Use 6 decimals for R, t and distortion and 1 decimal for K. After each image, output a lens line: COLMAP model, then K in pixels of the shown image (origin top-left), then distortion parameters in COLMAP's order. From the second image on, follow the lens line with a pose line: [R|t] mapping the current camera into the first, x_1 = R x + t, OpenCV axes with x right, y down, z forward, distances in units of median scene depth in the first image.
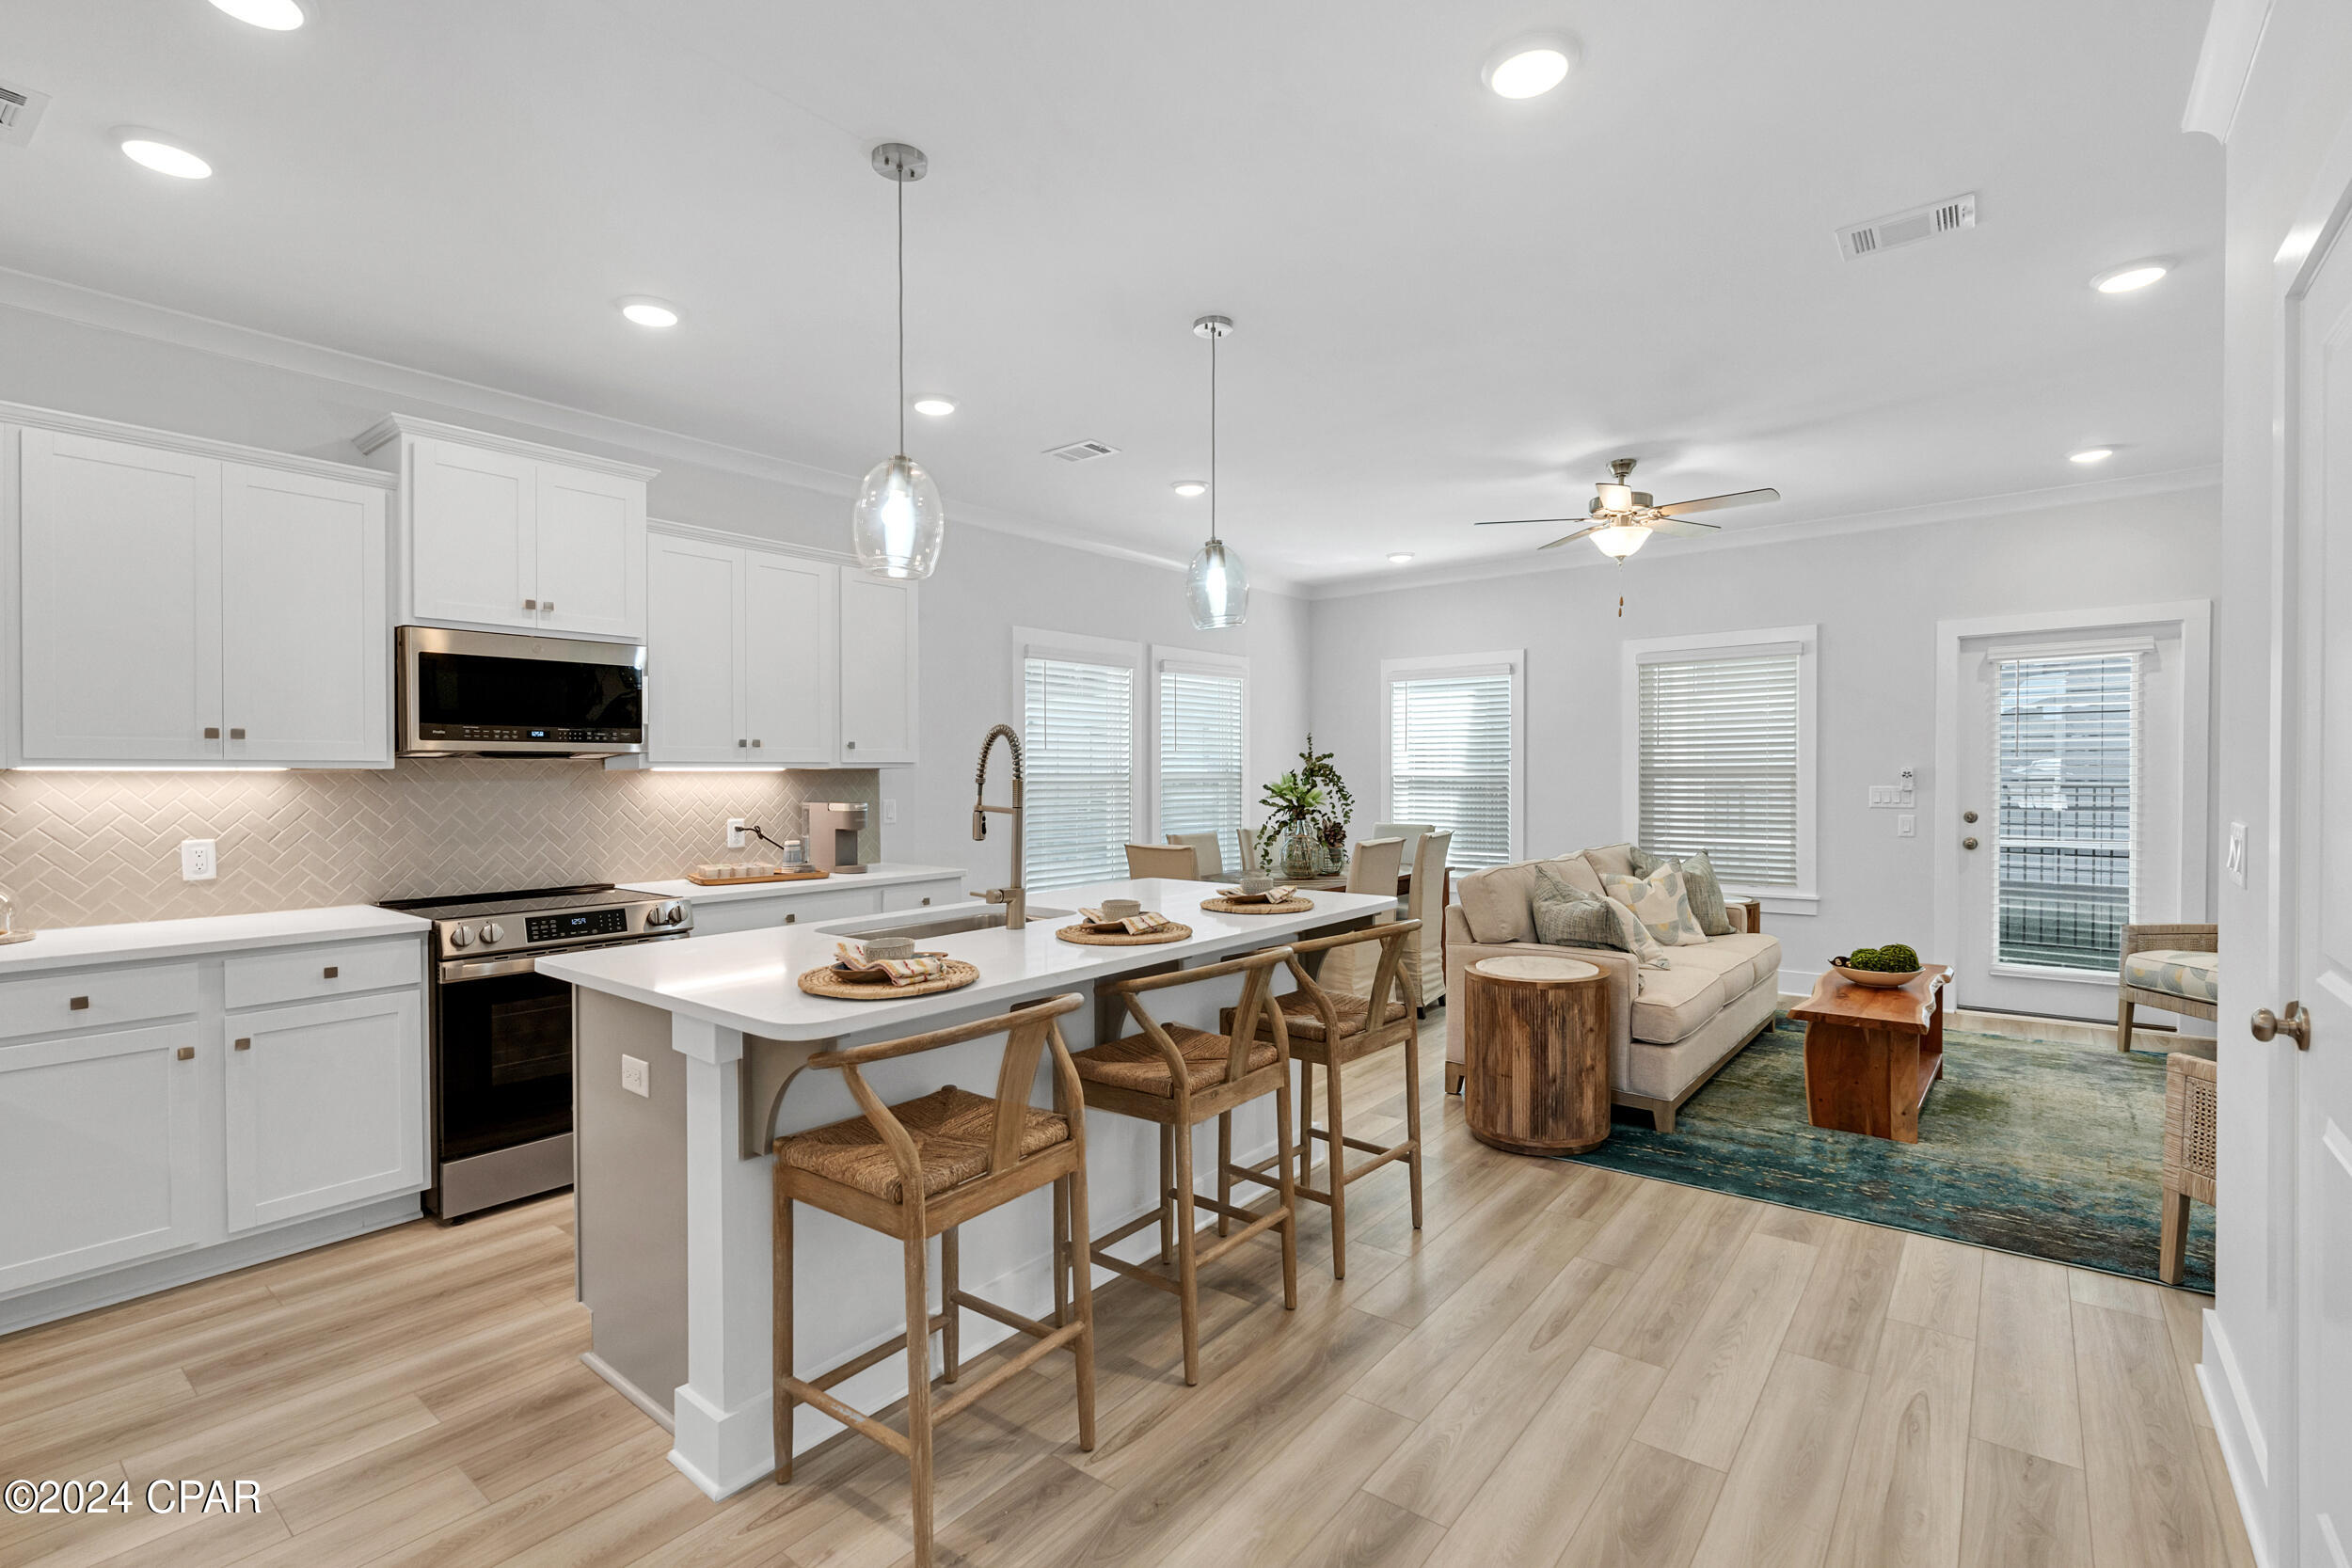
lens RADIAL K [[1062.6, 0, 1203.0], [0, 1062.6, 802.6], [0, 0, 1]] dist [-0.011780, 0.003762]
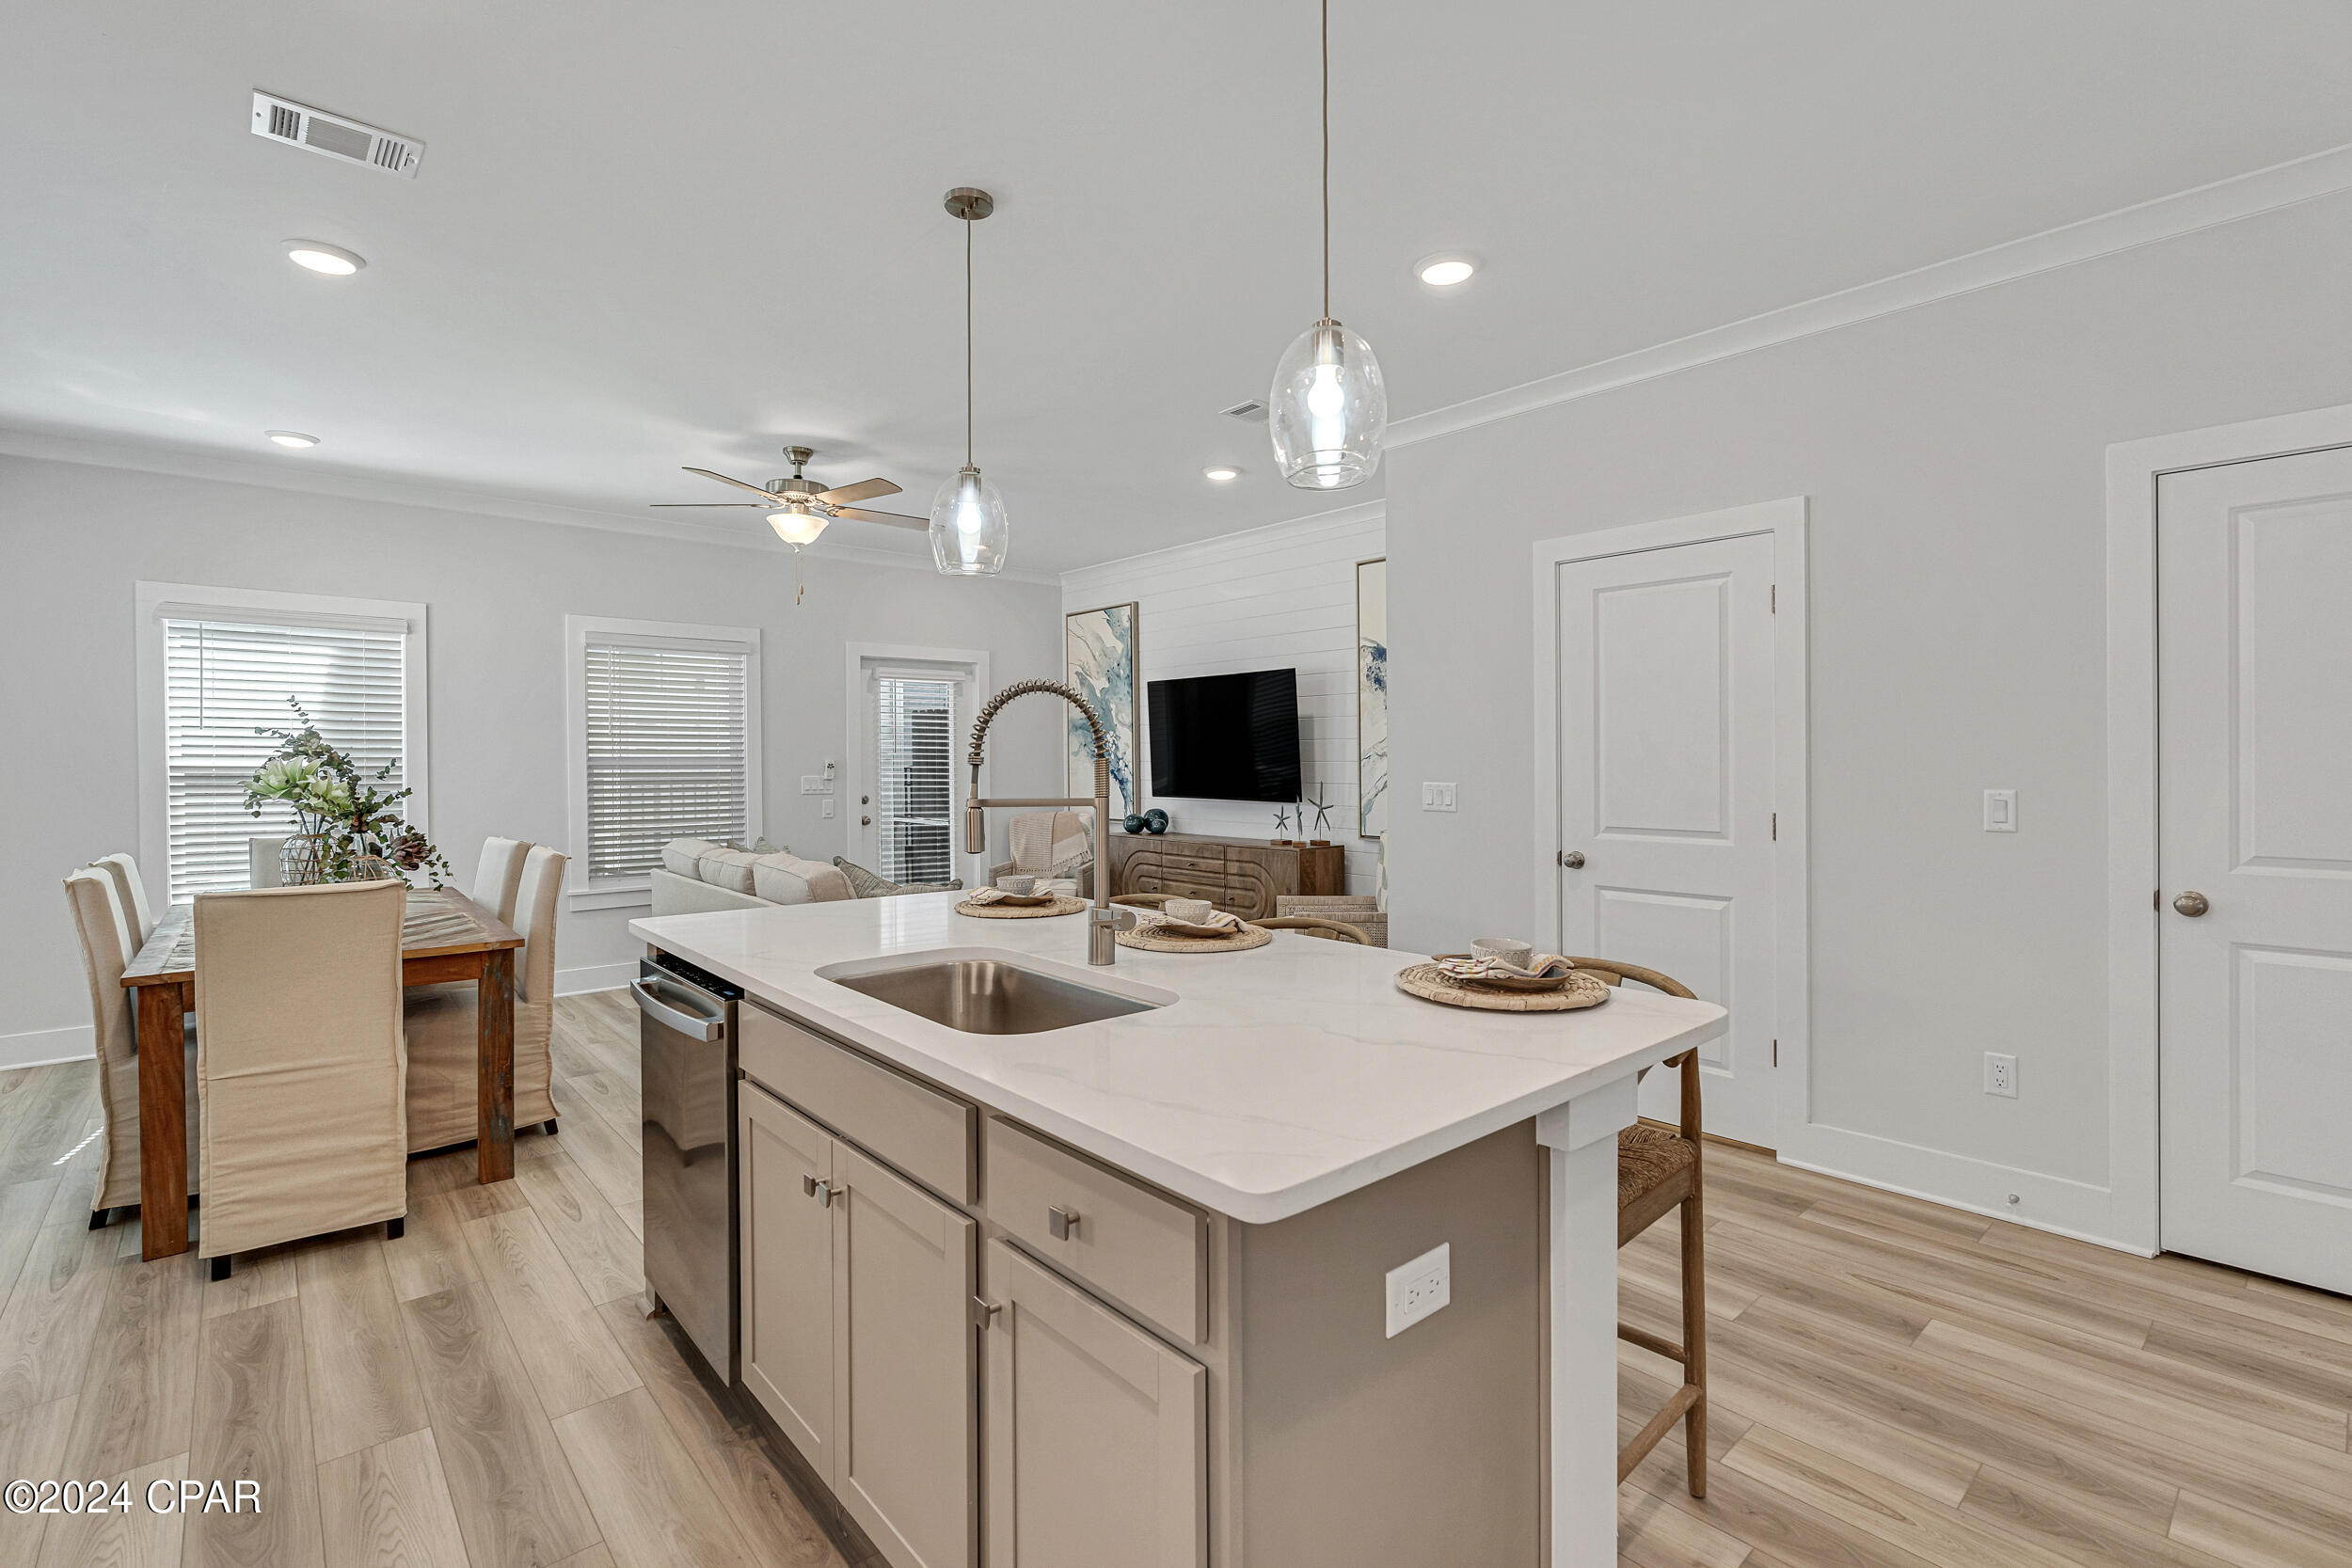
lens RADIAL K [[1062.6, 0, 1193.8], [0, 1062.6, 770.5], [0, 0, 1]] dist [-0.011780, 0.003762]
pose [[0.176402, -0.000935, 0.984318, -0.578460], [0.029876, 0.999544, -0.004405, -0.004787], [-0.983865, 0.030185, 0.176349, 0.509097]]
